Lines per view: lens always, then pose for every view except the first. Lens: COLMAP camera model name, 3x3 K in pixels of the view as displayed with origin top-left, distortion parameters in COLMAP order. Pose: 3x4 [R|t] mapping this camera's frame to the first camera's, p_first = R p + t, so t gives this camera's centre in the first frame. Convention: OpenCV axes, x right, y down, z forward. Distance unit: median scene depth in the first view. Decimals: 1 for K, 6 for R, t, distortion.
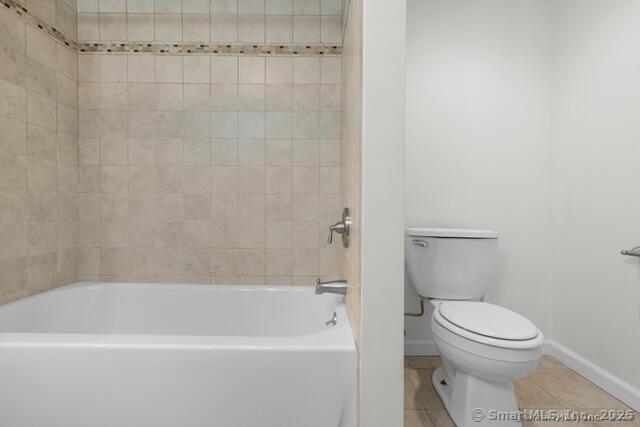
lens RADIAL K [[286.5, 0, 322.5], [0, 286.5, 210.6], [0, 0, 1]] dist [-0.003643, -0.001140]
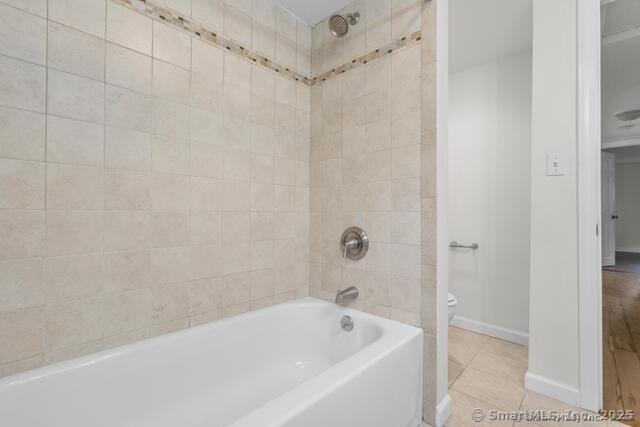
lens RADIAL K [[286.5, 0, 316.7], [0, 286.5, 212.7], [0, 0, 1]] dist [-0.003643, -0.001140]
pose [[0.701154, 0.001755, 0.713007, -0.707306], [0.007090, 0.999930, -0.009434, -0.045519], [-0.712974, 0.011670, 0.701093, 0.208011]]
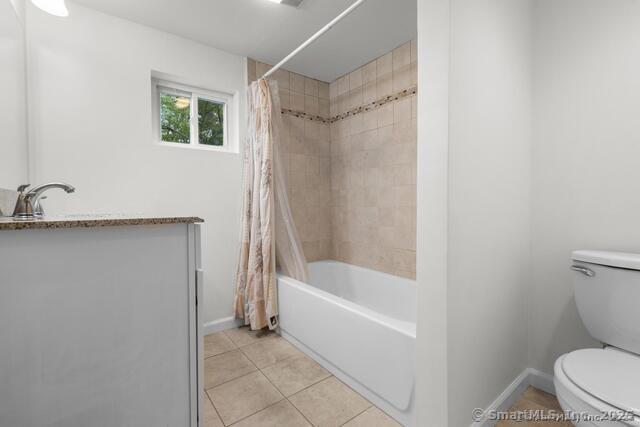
lens RADIAL K [[286.5, 0, 320.1], [0, 286.5, 210.4], [0, 0, 1]] dist [-0.003643, -0.001140]
pose [[0.599281, 0.006071, -0.800516, 0.467006], [-0.000971, 0.999976, 0.006856, -0.052405], [0.800538, -0.003331, 0.599272, -0.066395]]
